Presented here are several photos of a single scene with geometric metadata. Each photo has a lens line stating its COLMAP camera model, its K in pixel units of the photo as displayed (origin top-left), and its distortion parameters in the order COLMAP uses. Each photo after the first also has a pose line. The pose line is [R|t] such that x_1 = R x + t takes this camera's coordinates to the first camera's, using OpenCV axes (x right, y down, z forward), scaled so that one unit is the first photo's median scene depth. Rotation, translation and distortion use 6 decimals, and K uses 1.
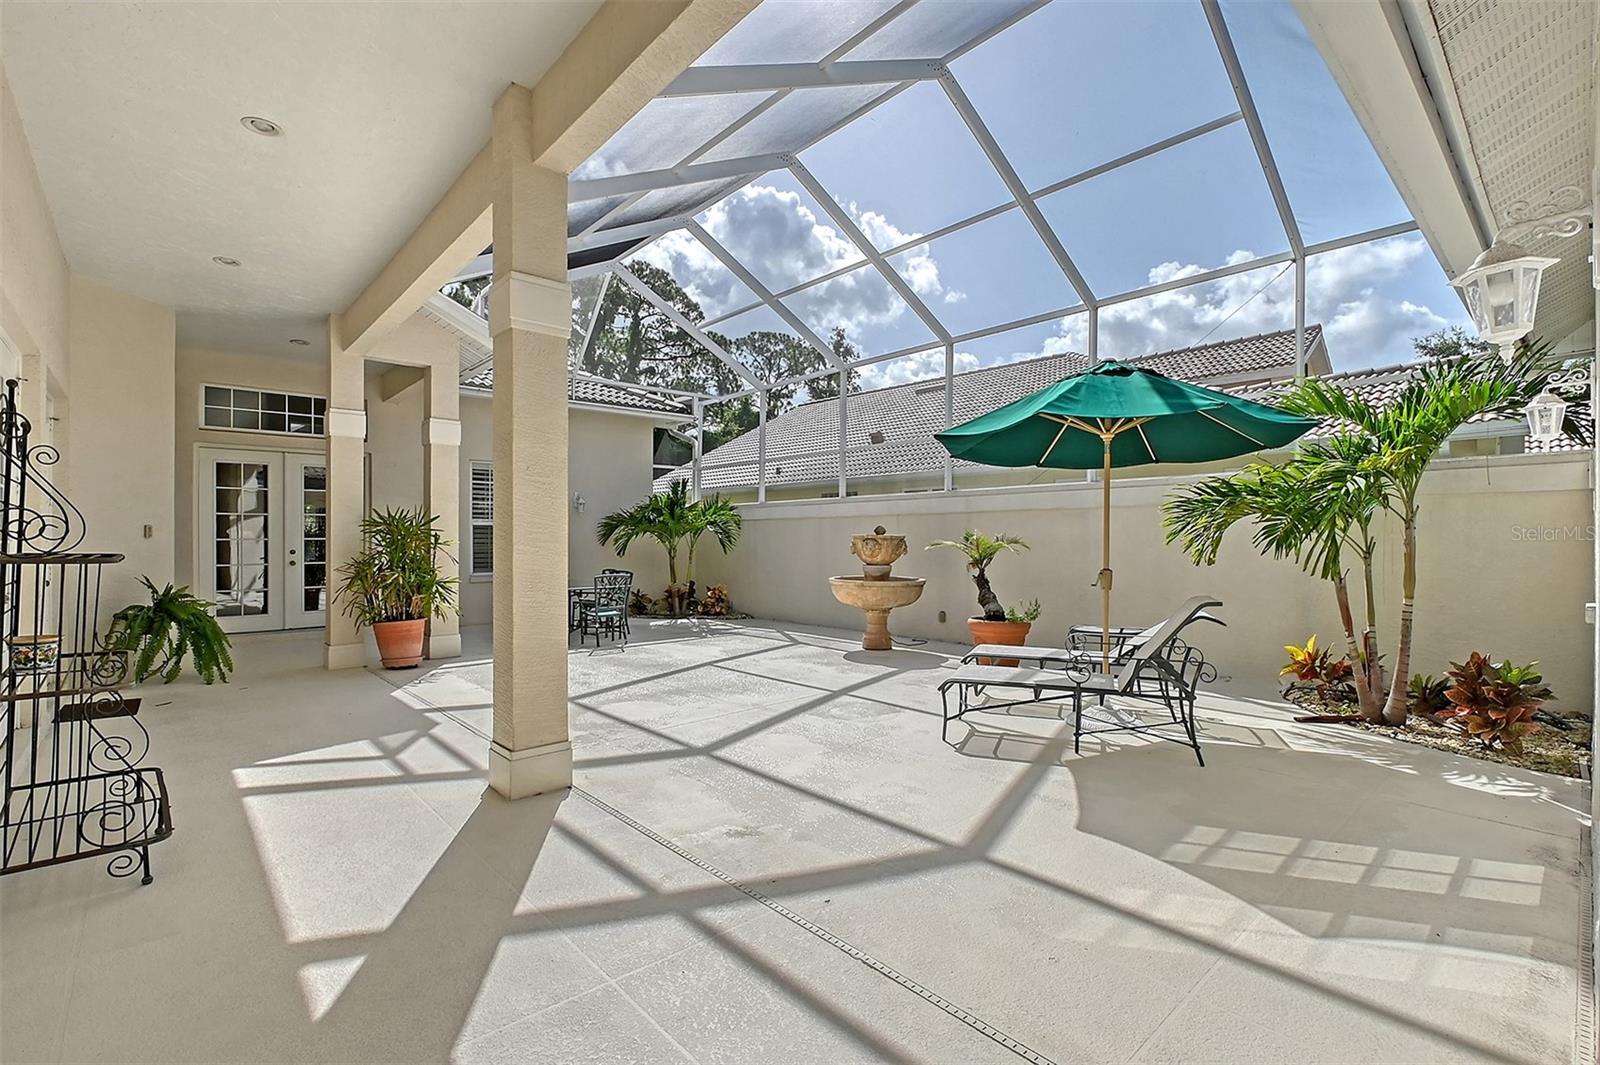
lens RADIAL K [[717.3, 0, 800.0], [0, 717.3, 532.5], [0, 0, 1]] dist [-0.000095, -0.000034]
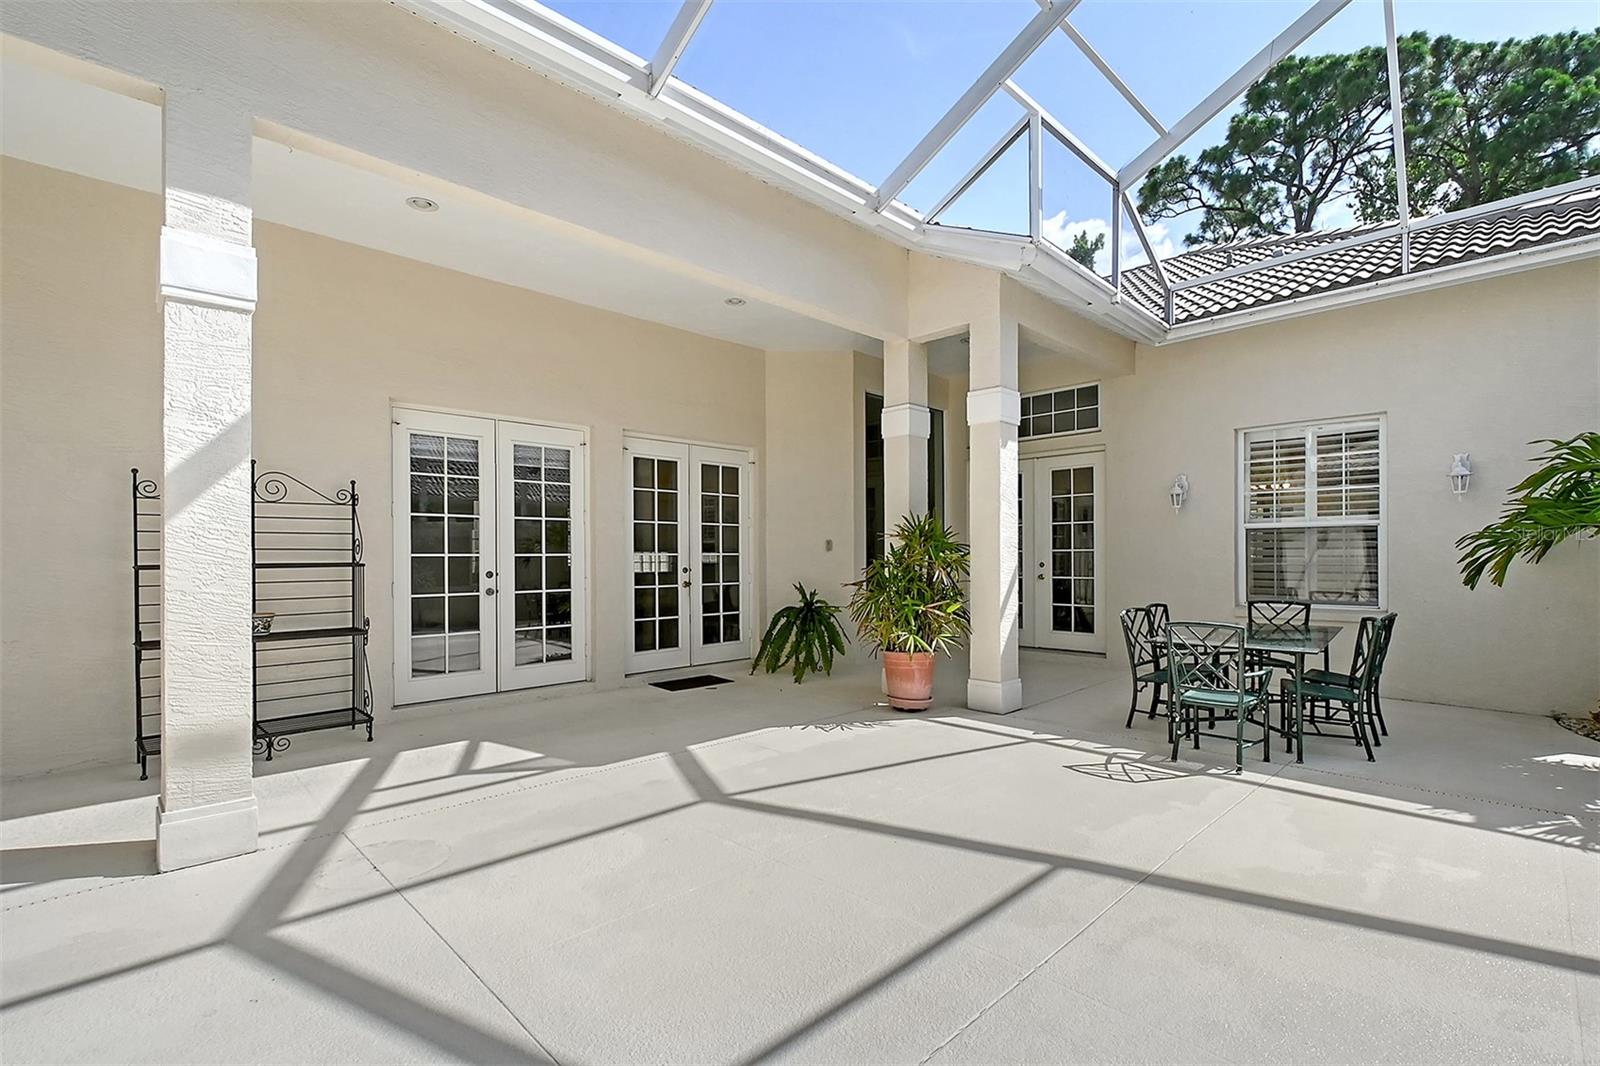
lens RADIAL K [[717.3, 0, 800.0], [0, 717.3, 533.0], [0, 0, 1]] dist [-0.000095, -0.000034]
pose [[0.038373, -0.016672, -0.999124, 0.414174], [-0.000389, 0.999860, -0.016699, 0.004187], [0.999263, 0.001029, 0.038361, 1.401392]]
